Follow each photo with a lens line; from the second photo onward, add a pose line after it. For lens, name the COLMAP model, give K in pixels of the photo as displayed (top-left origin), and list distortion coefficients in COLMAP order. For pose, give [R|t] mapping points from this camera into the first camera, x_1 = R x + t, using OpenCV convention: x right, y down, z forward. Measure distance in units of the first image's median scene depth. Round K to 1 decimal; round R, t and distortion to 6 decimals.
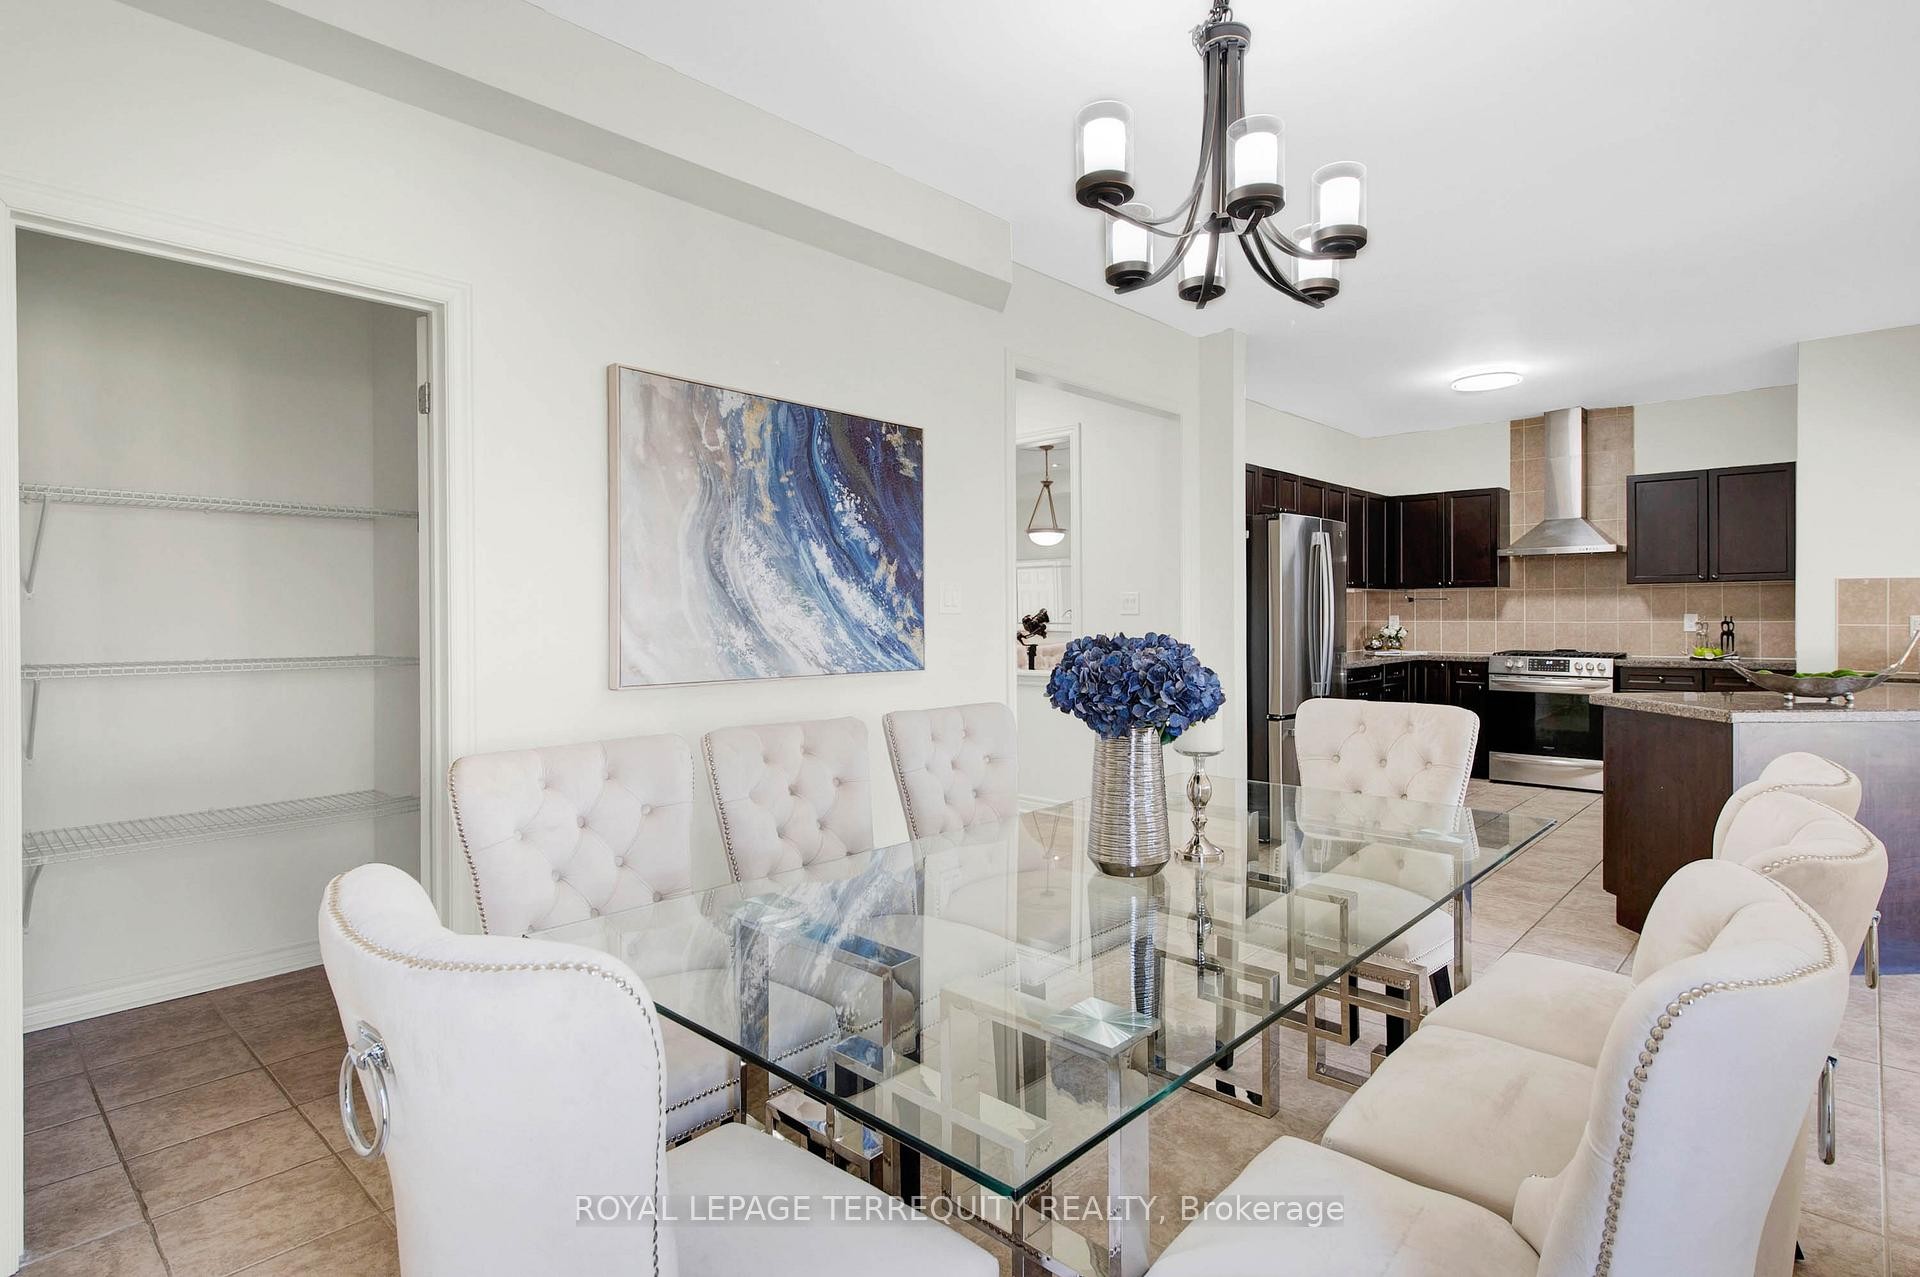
lens RADIAL K [[973.8, 0, 963.2], [0, 973.8, 618.2], [0, 0, 1]] dist [0.000620, -0.000691]
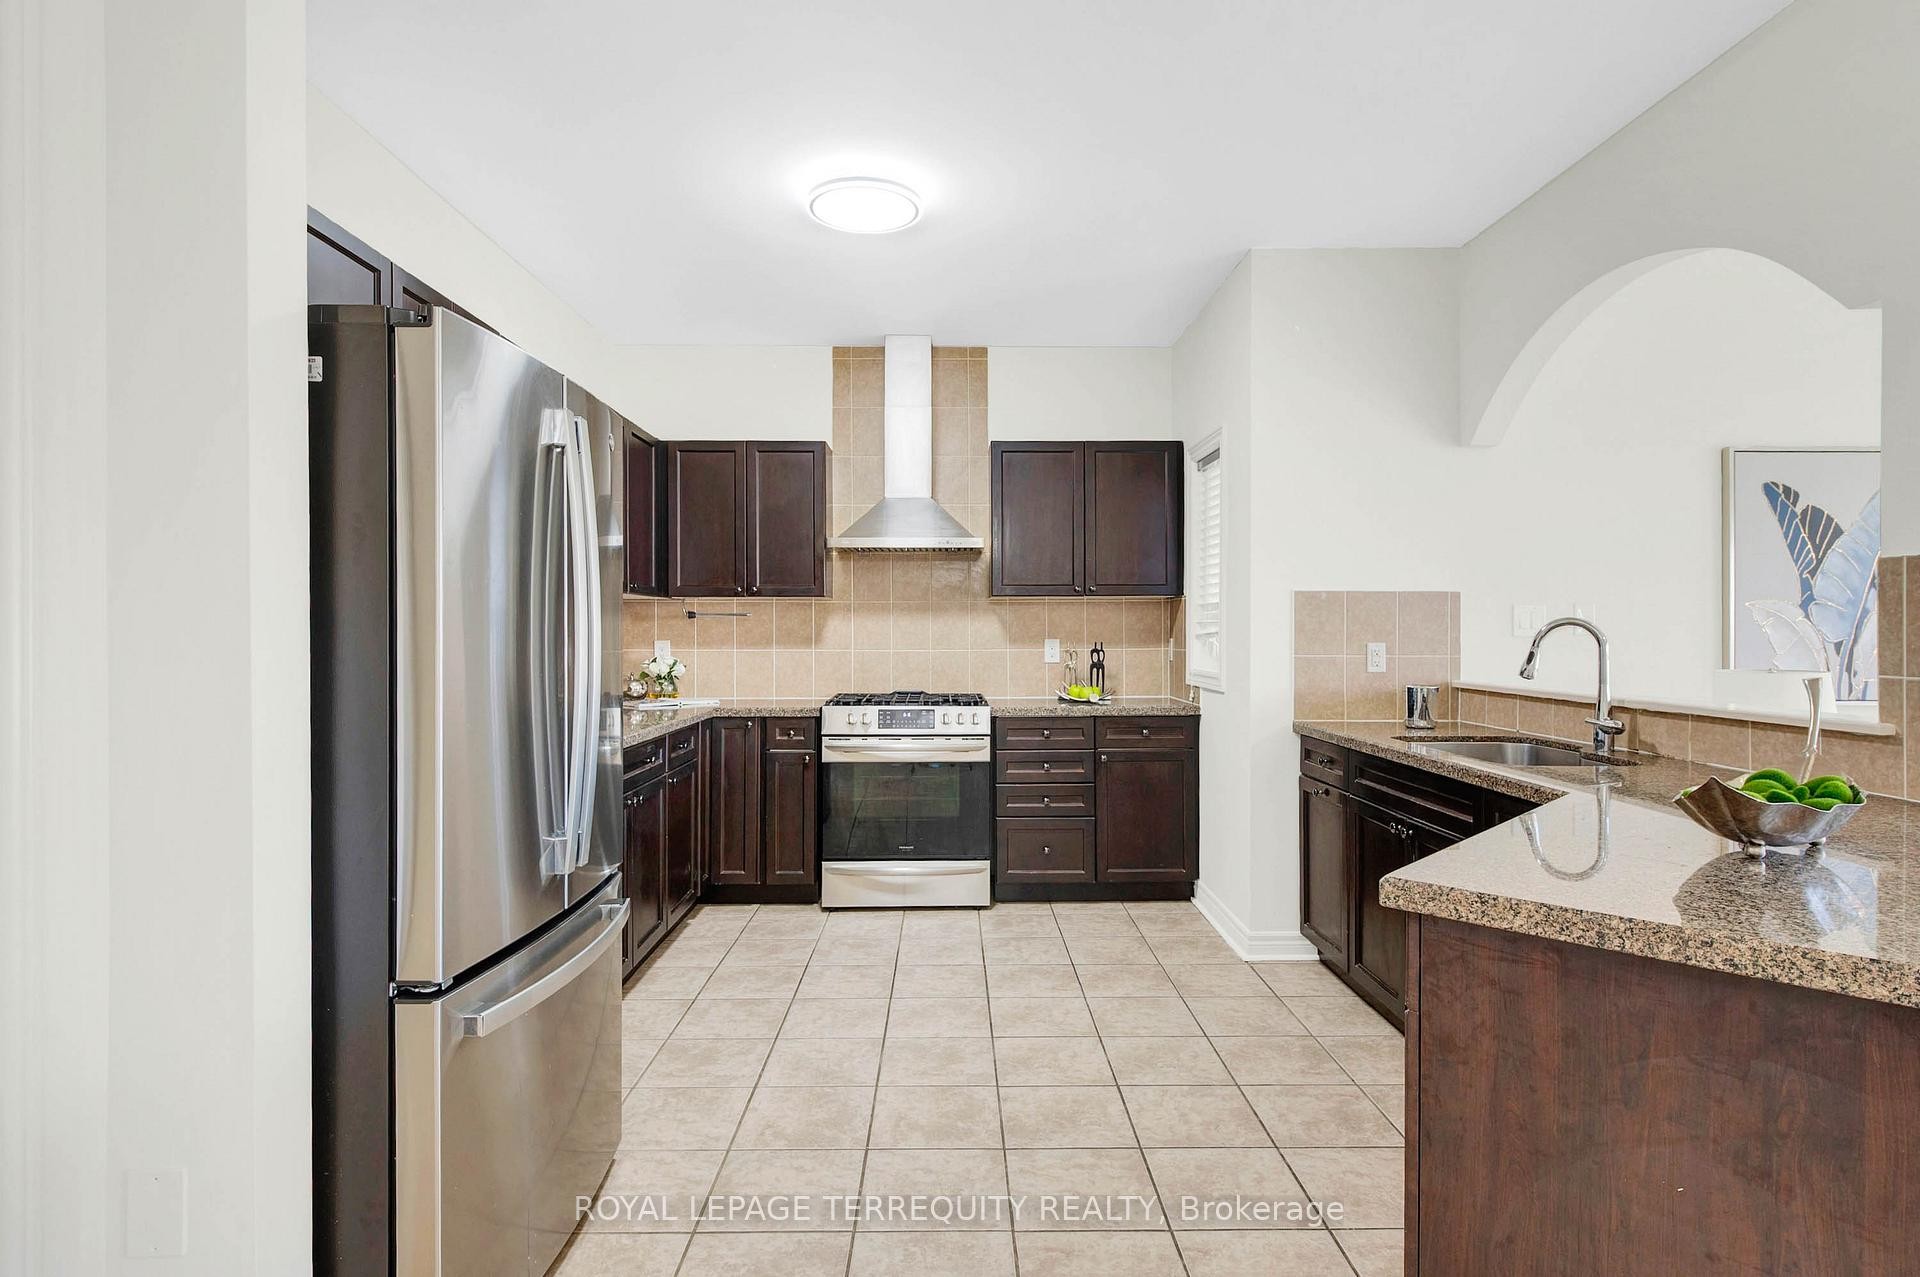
lens RADIAL K [[994.4, 0, 954.7], [0, 994.4, 632.4], [0, 0, 1]] dist [0.004020, -0.000577]
pose [[0.725147, 0.003569, 0.688584, 0.170928], [0.001420, 0.999977, -0.006678, -0.004255], [-0.688592, 0.005821, 0.725125, 0.495763]]
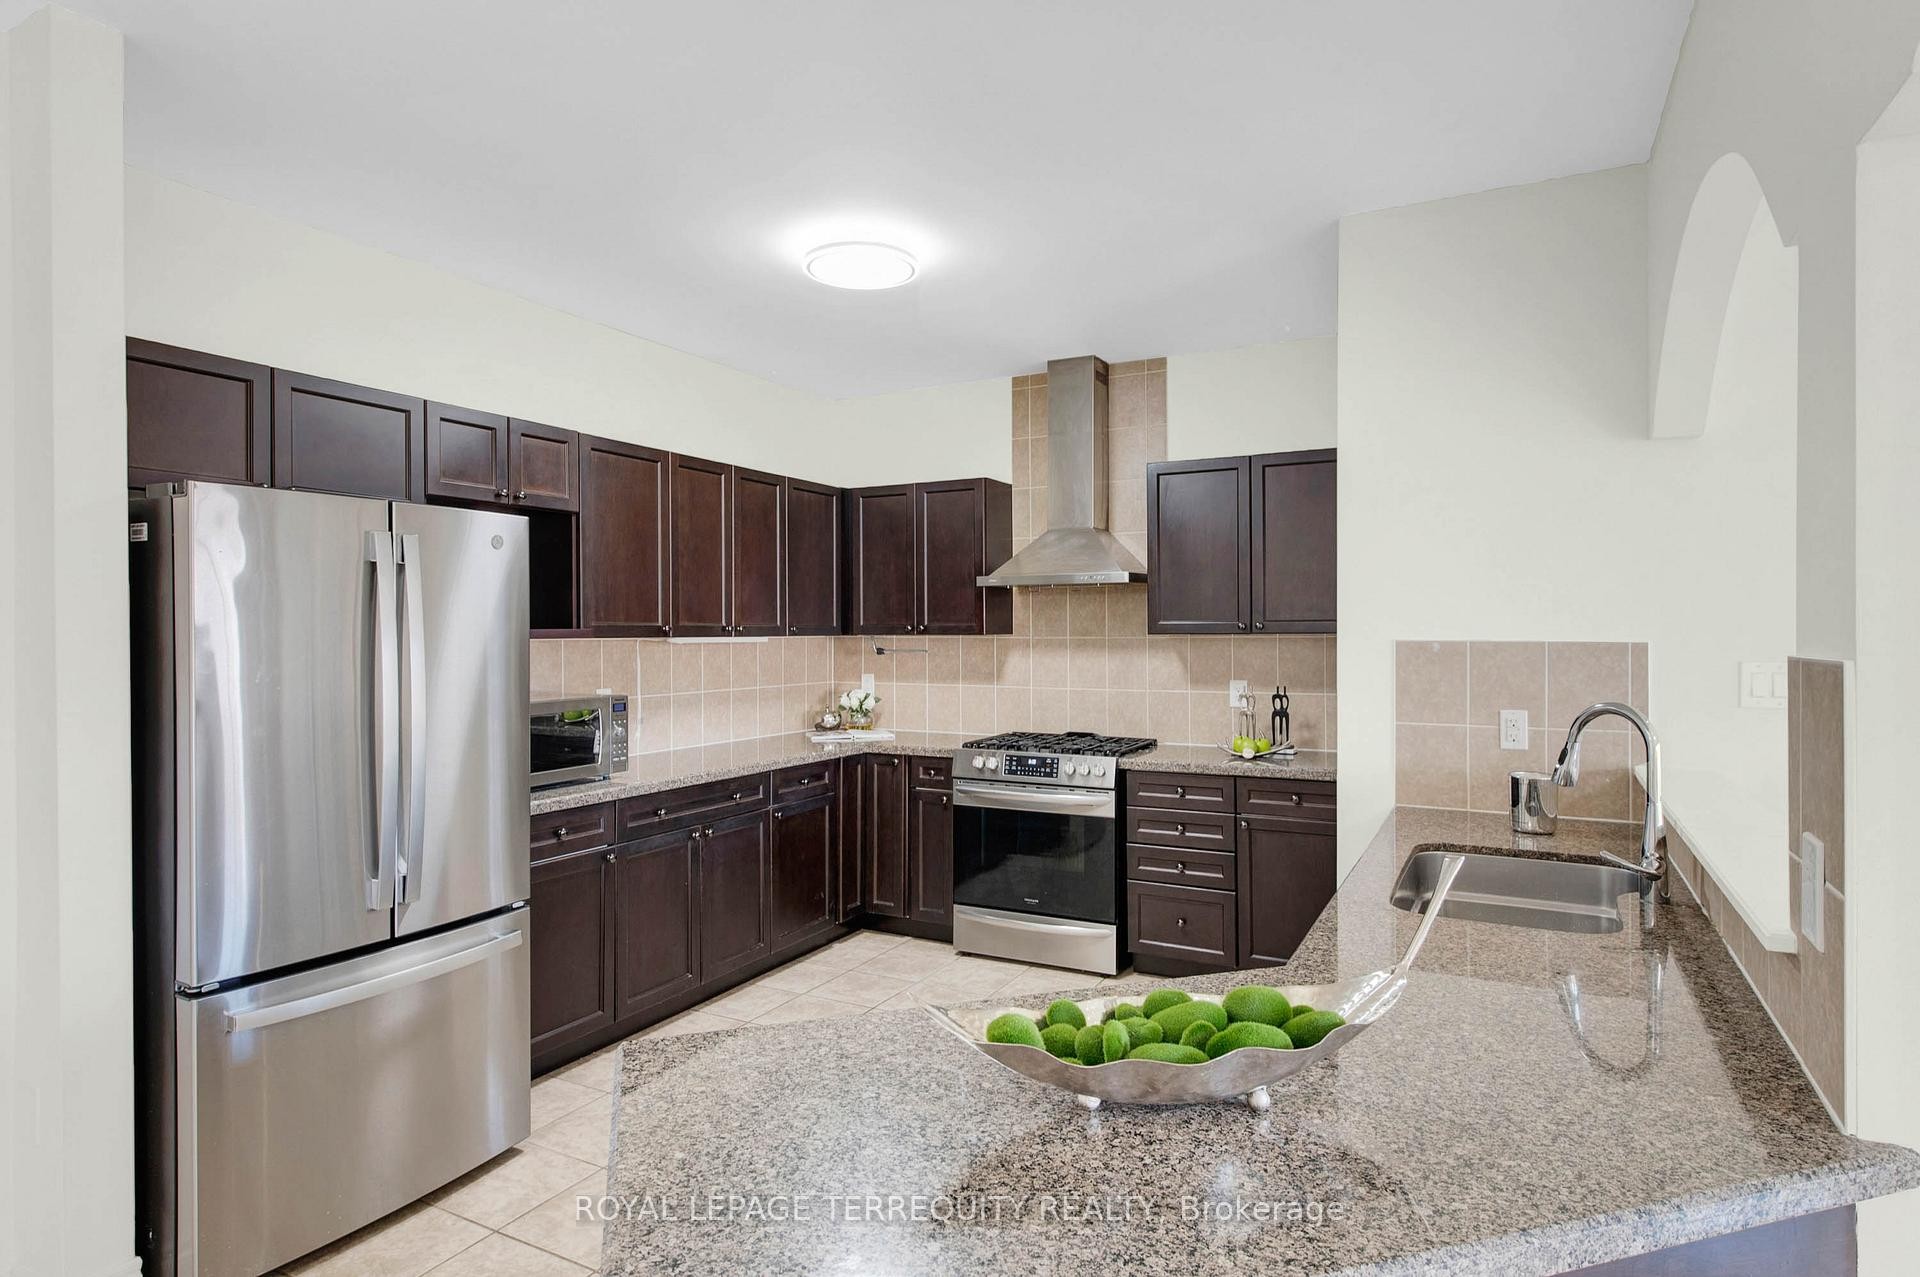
lens RADIAL K [[1041.7, 0, 960.7], [0, 1041.7, 625.7], [0, 0, 1]] dist [0.002580, -0.000278]
pose [[0.968606, 0.001105, 0.248599, 0.388883], [0.001294, 0.999954, -0.009484, -0.033495], [-0.248598, 0.009507, 0.968560, 0.369222]]
